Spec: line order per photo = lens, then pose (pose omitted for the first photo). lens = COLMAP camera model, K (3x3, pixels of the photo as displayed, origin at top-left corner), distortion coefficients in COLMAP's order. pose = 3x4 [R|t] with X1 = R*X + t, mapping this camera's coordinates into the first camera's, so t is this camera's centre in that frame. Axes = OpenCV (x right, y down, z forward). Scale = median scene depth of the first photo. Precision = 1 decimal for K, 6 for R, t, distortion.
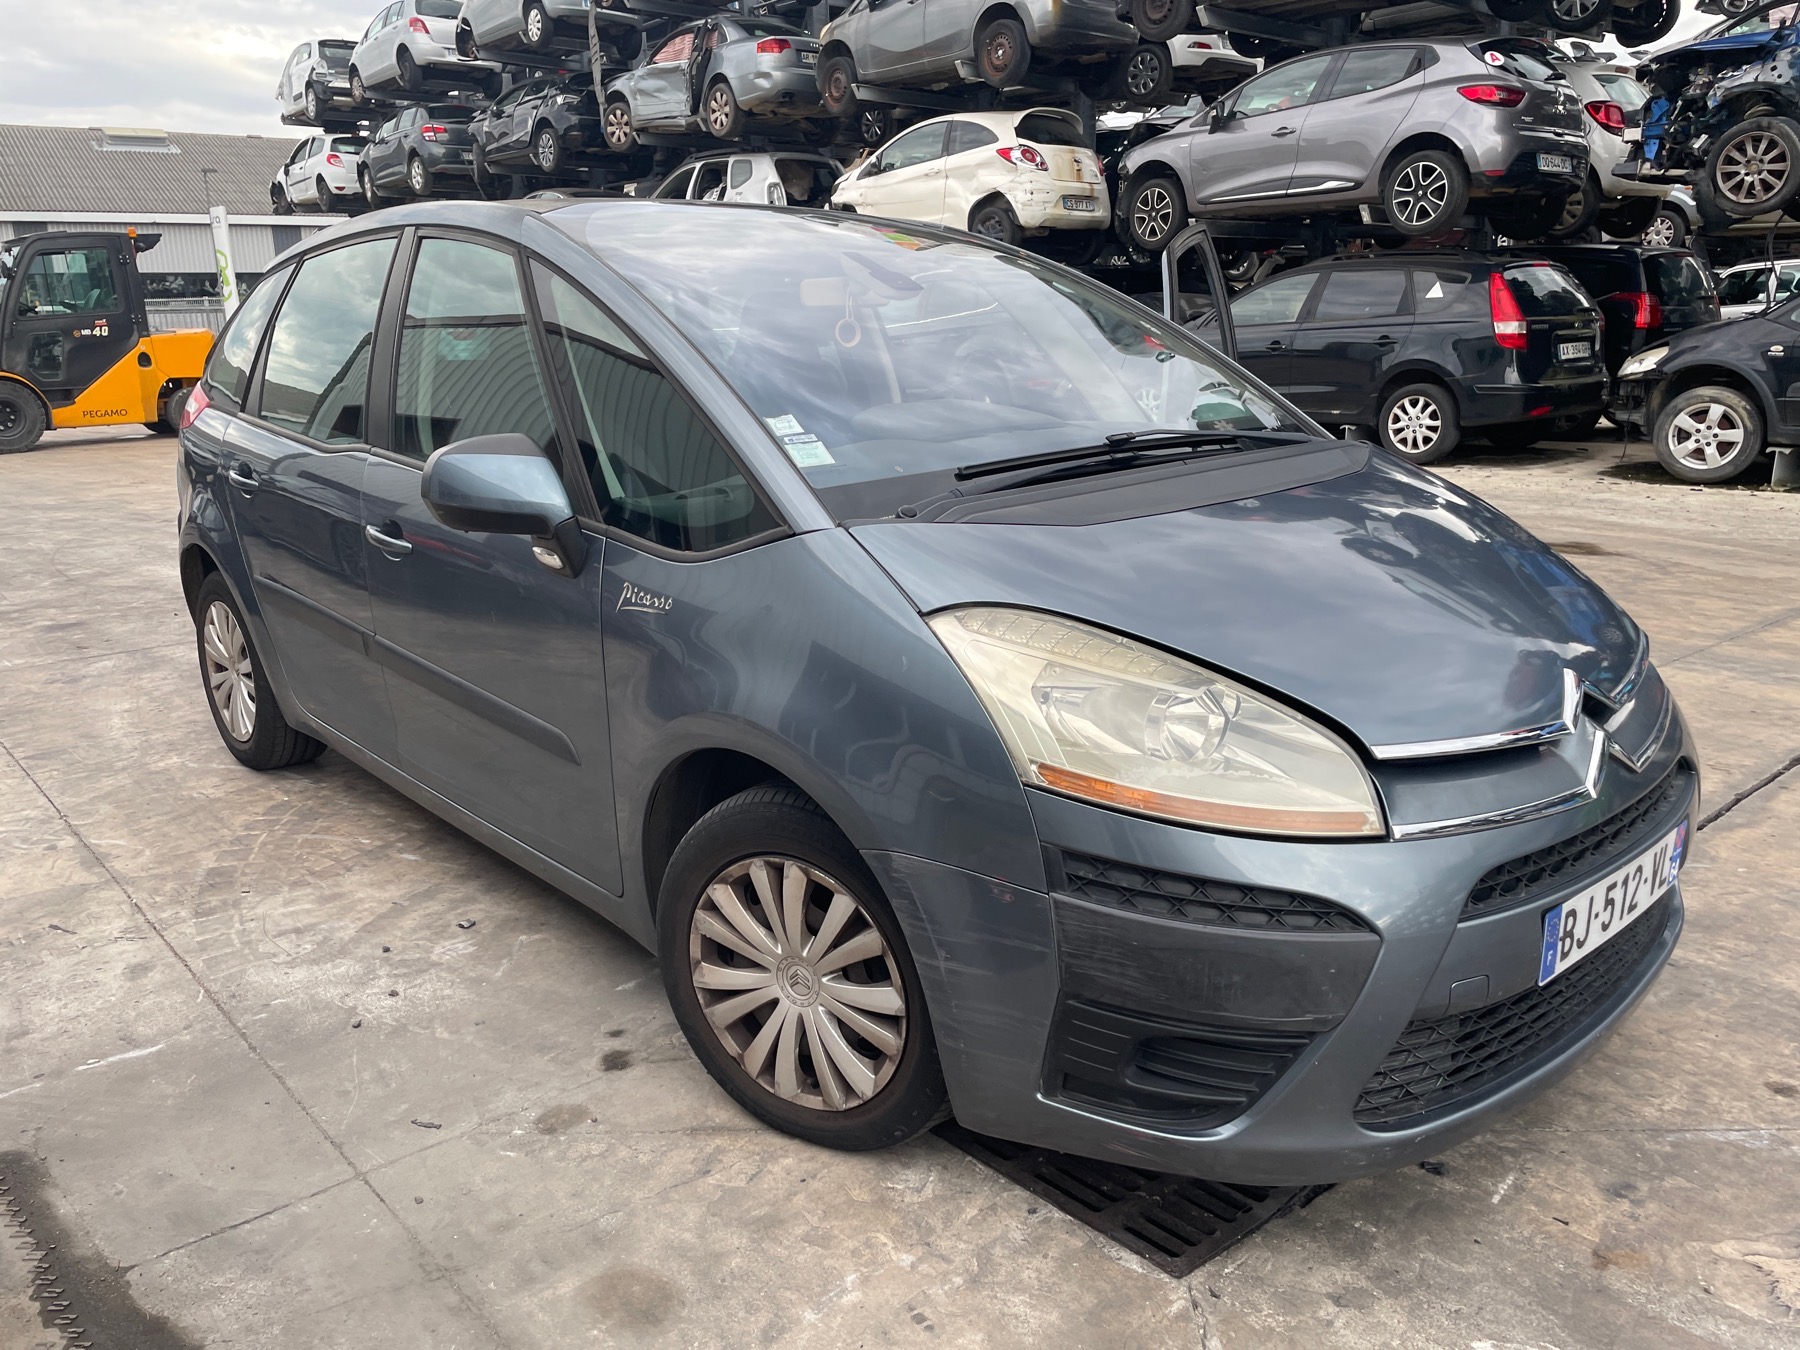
lens RADIAL K [[1348.4, 0, 900.0], [0, 1348.4, 675.0], [0, 0, 1]] dist [0.055381, -0.064758]
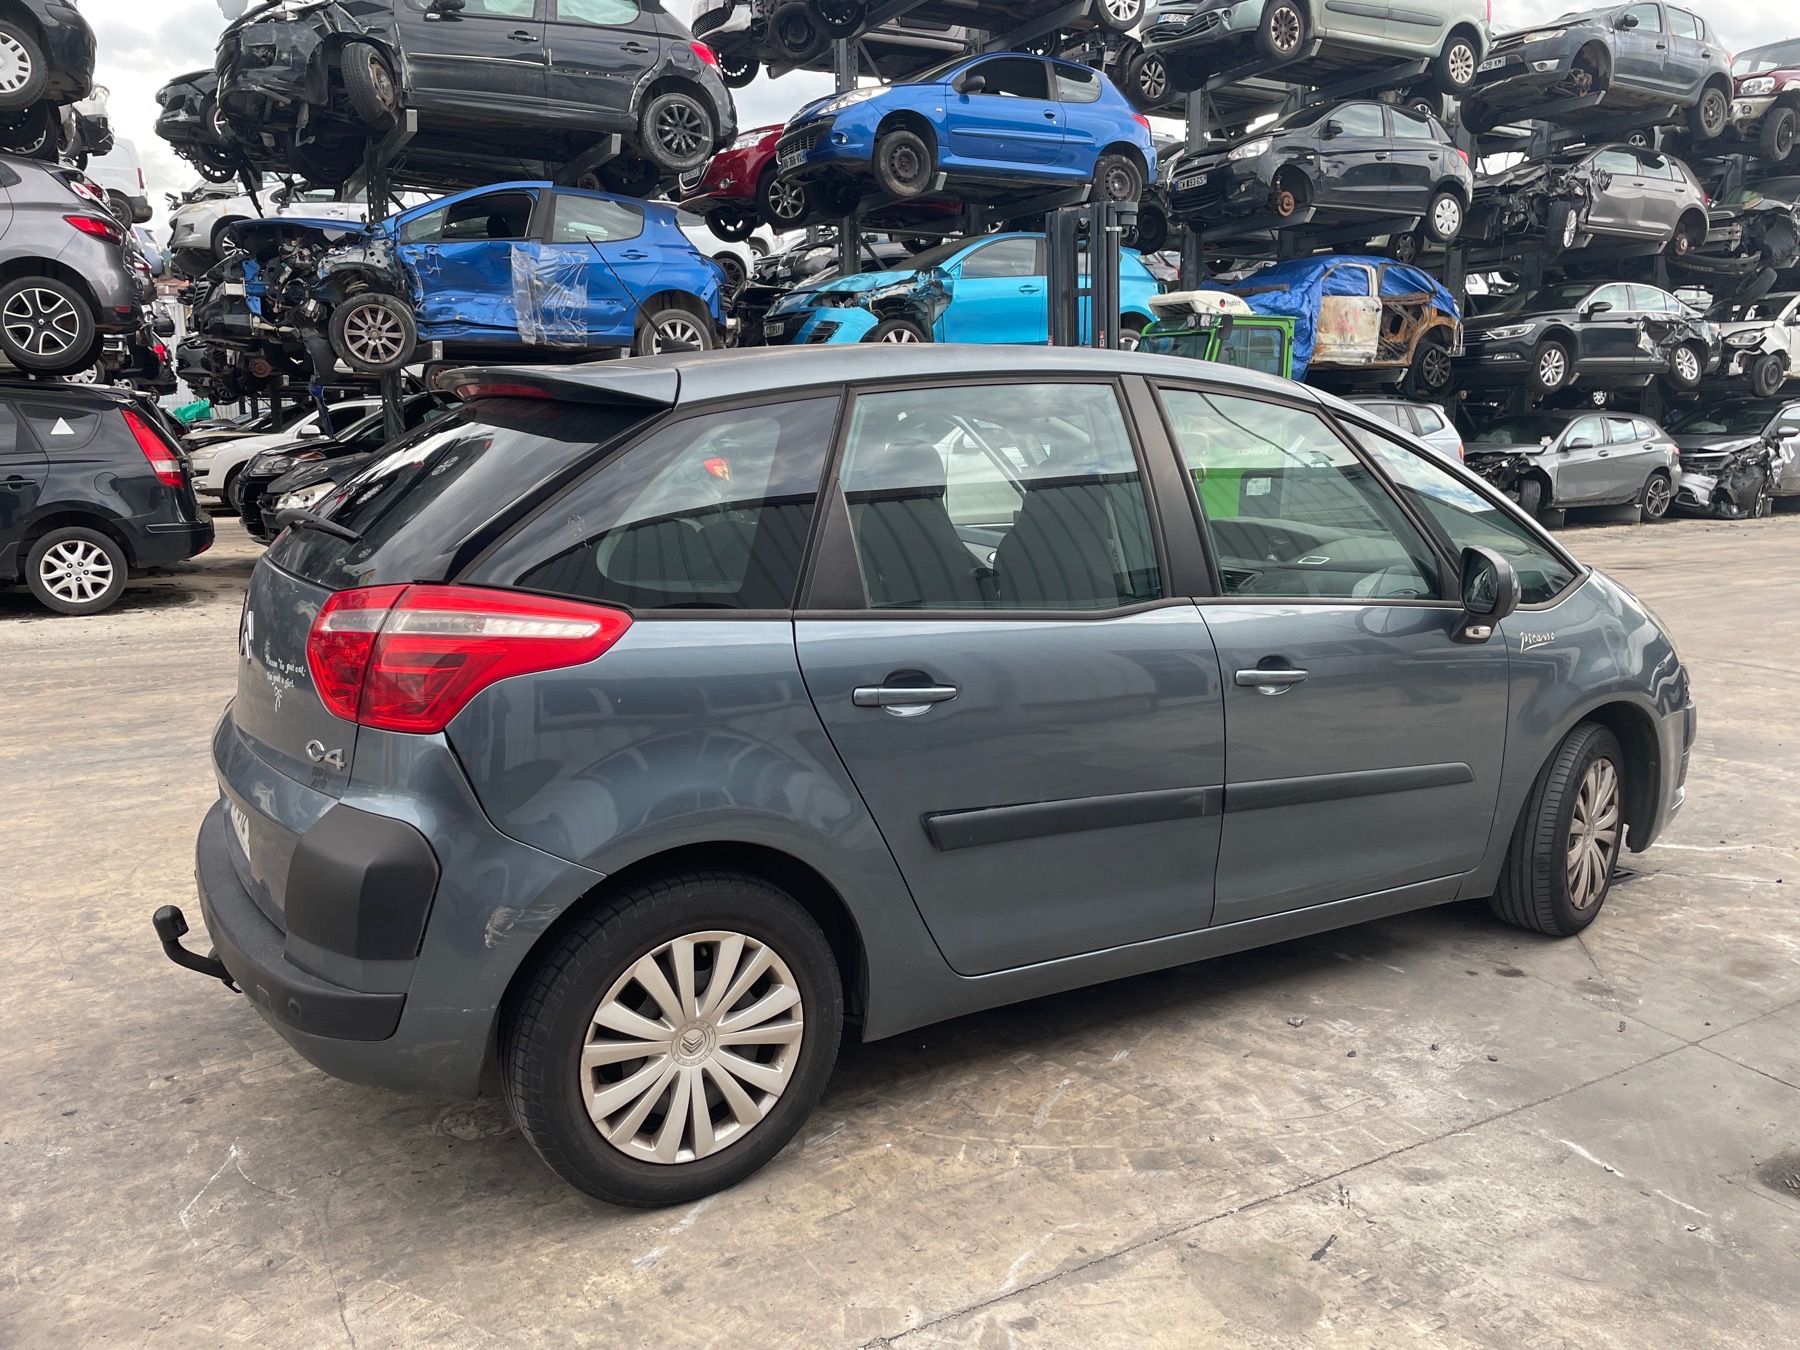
lens RADIAL K [[1348.4, 0, 900.0], [0, 1348.4, 675.0], [0, 0, 1]] dist [0.055381, -0.064758]
pose [[0.202539, -0.158836, 0.966307, -0.479460], [0.249655, 0.962528, 0.105887, -0.094112], [-0.946916, 0.219798, 0.234603, 0.345317]]
